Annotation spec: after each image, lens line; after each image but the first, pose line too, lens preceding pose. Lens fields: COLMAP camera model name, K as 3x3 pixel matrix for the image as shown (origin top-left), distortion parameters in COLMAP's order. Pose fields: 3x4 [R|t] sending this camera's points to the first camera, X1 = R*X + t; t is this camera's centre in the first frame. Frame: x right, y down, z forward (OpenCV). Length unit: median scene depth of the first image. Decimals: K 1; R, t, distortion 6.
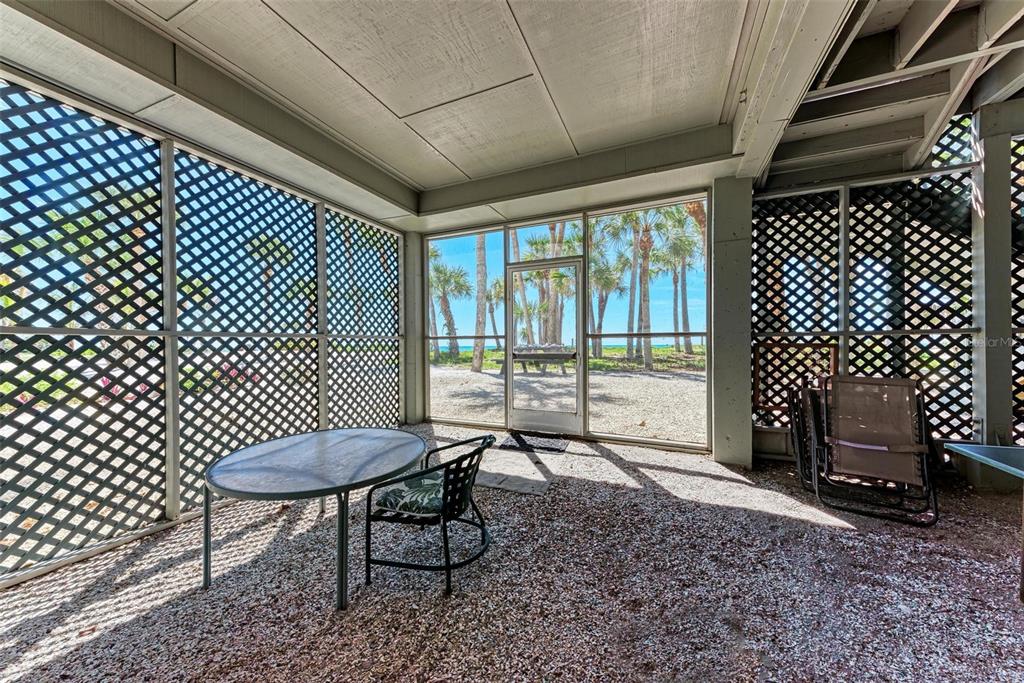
lens RADIAL K [[354.2, 0, 513.9], [0, 354.2, 344.9], [0, 0, 1]] dist [0.011844, -0.000100]
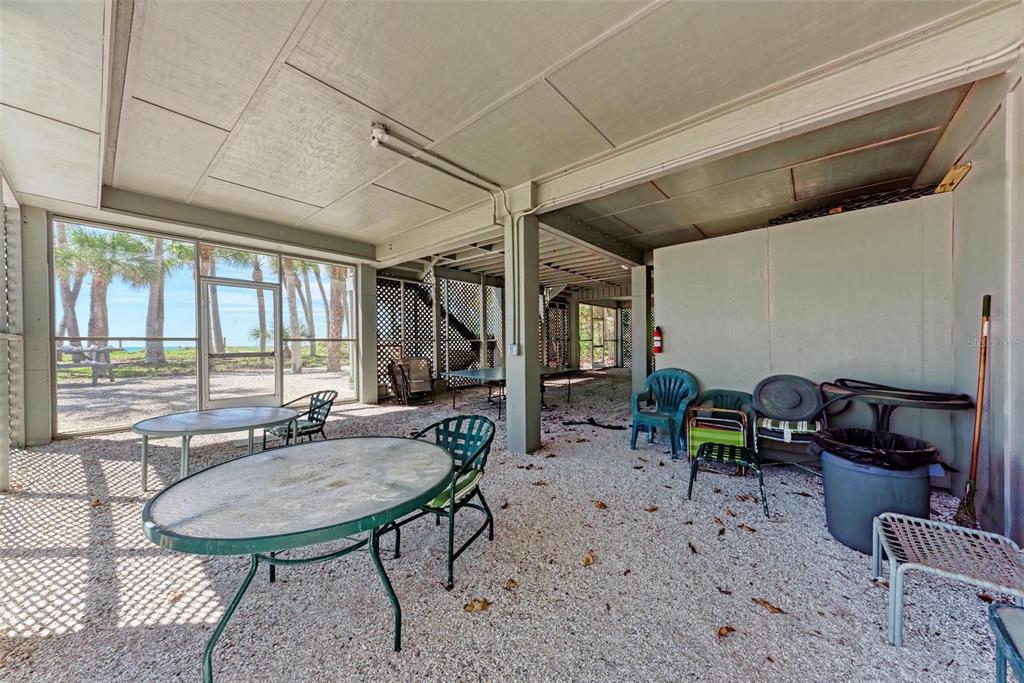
lens RADIAL K [[354.2, 0, 514.0], [0, 354.2, 348.0], [0, 0, 1]] dist [0.011844, -0.000100]
pose [[0.289988, -0.005437, 0.957015, -1.226290], [0.015222, 0.999884, 0.001068, 0.027883], [-0.956909, 0.014258, 0.290037, -0.438877]]
